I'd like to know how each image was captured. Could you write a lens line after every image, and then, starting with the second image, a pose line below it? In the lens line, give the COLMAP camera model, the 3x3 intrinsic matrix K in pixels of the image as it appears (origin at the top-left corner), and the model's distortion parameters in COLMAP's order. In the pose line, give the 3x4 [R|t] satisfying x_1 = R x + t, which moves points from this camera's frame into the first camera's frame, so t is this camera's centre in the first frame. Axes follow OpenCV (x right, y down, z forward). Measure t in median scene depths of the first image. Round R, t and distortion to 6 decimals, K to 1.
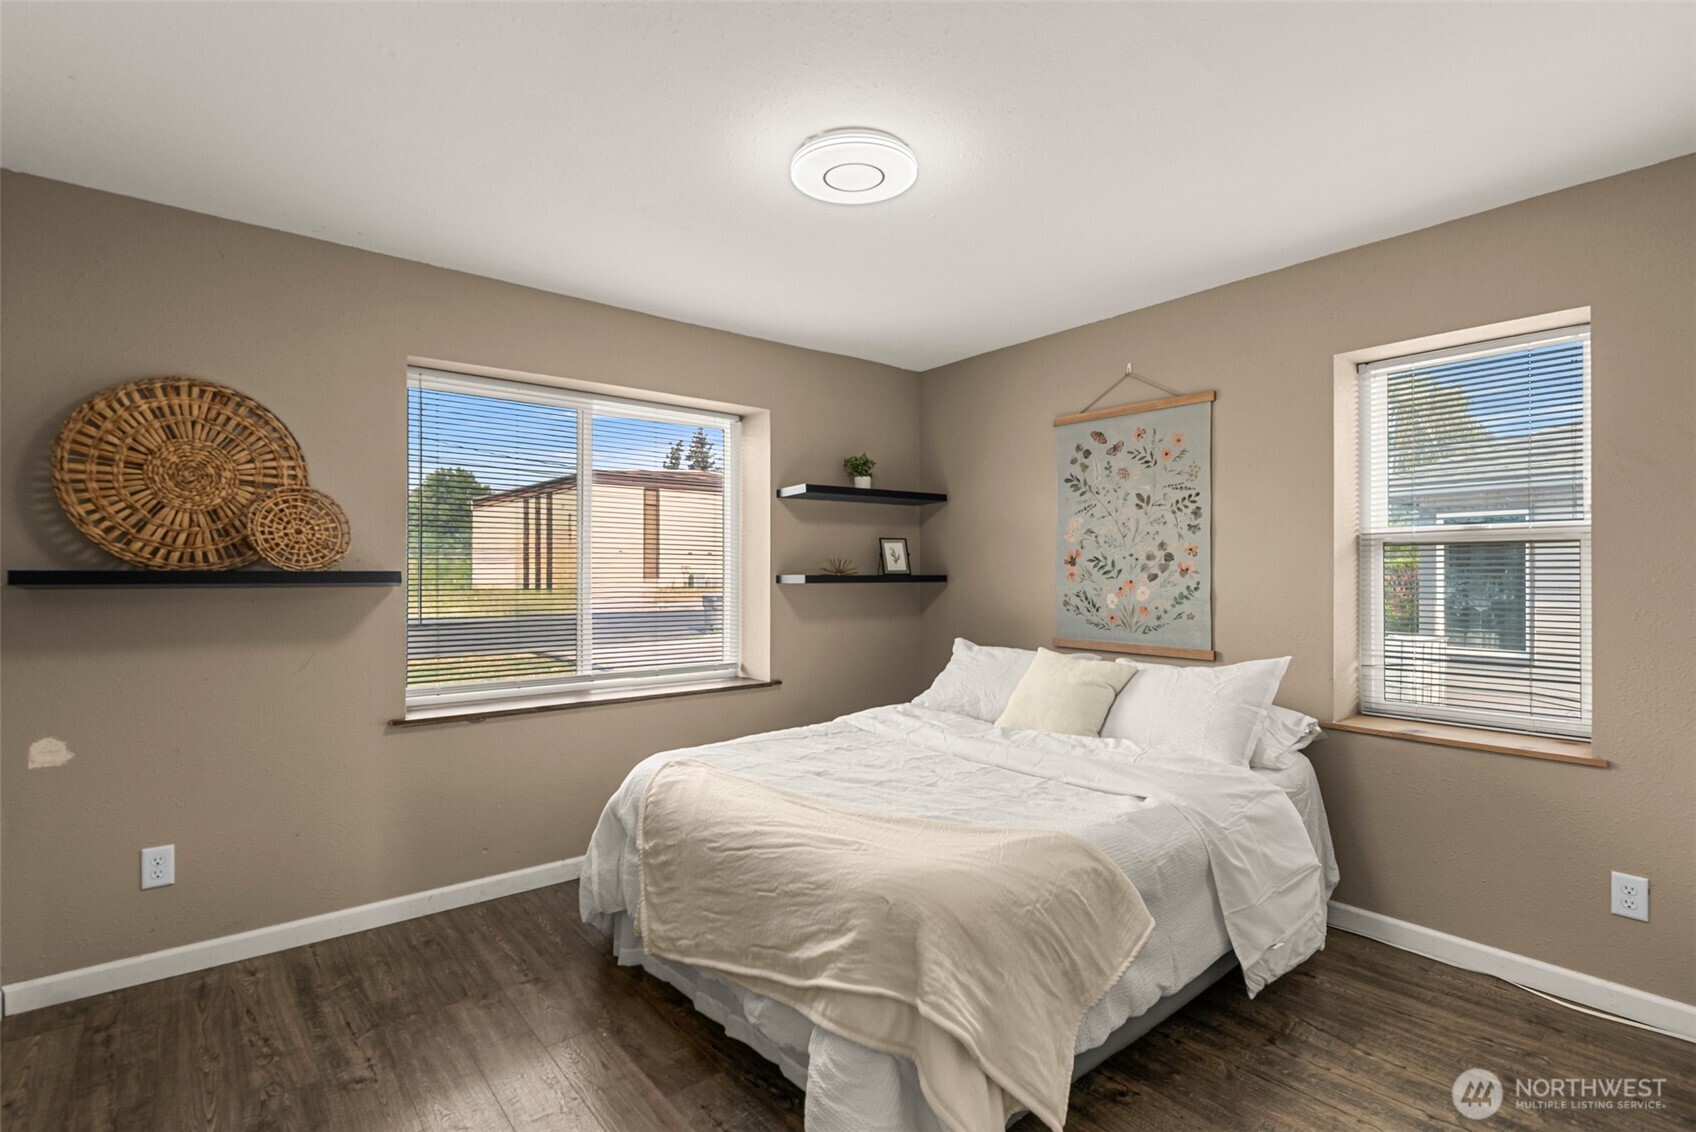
lens RADIAL K [[809.8, 0, 848.0], [0, 809.8, 566.0], [0, 0, 1]] dist [0.001131, 0.000032]
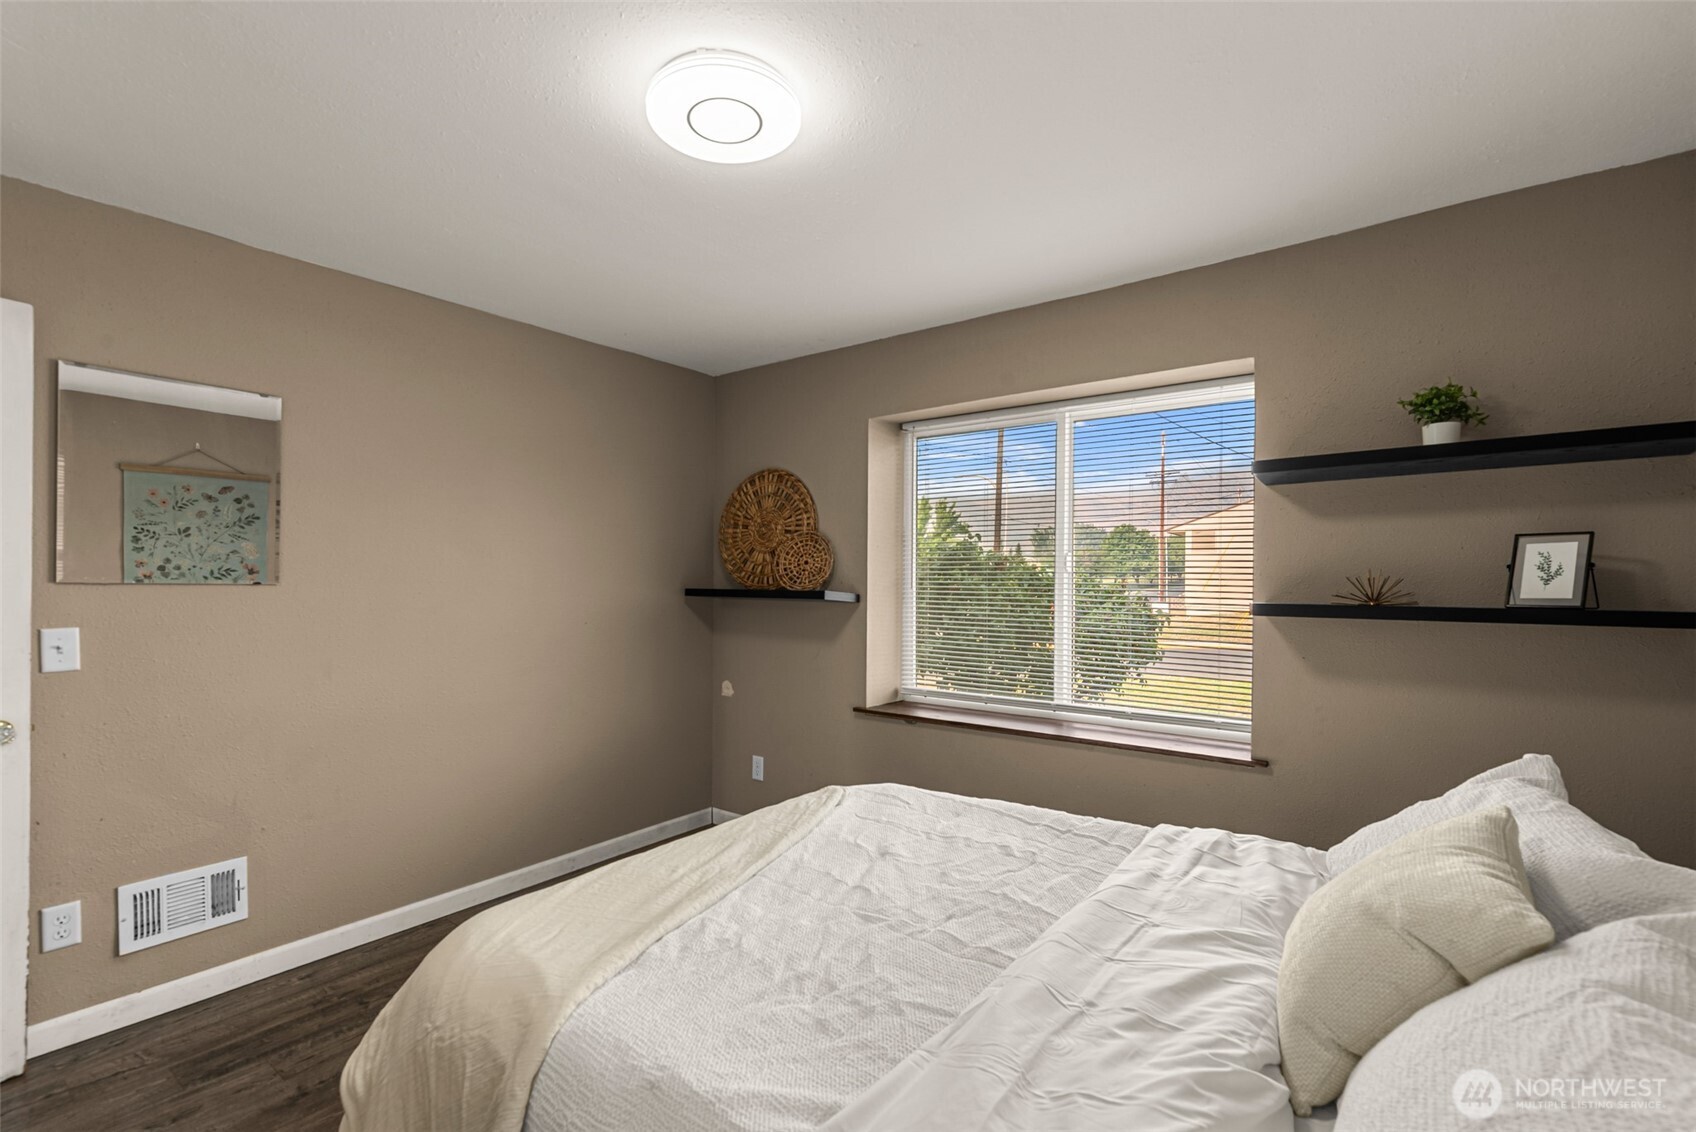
lens RADIAL K [[754.2, 0, 840.2], [0, 754.2, 582.0], [0, 0, 1]] dist [0.000129, 0.000181]
pose [[0.218190, -0.003531, -0.975900, 0.637321], [-0.003632, 0.999984, -0.004430, -0.002053], [0.975900, 0.004511, 0.218174, 0.767287]]
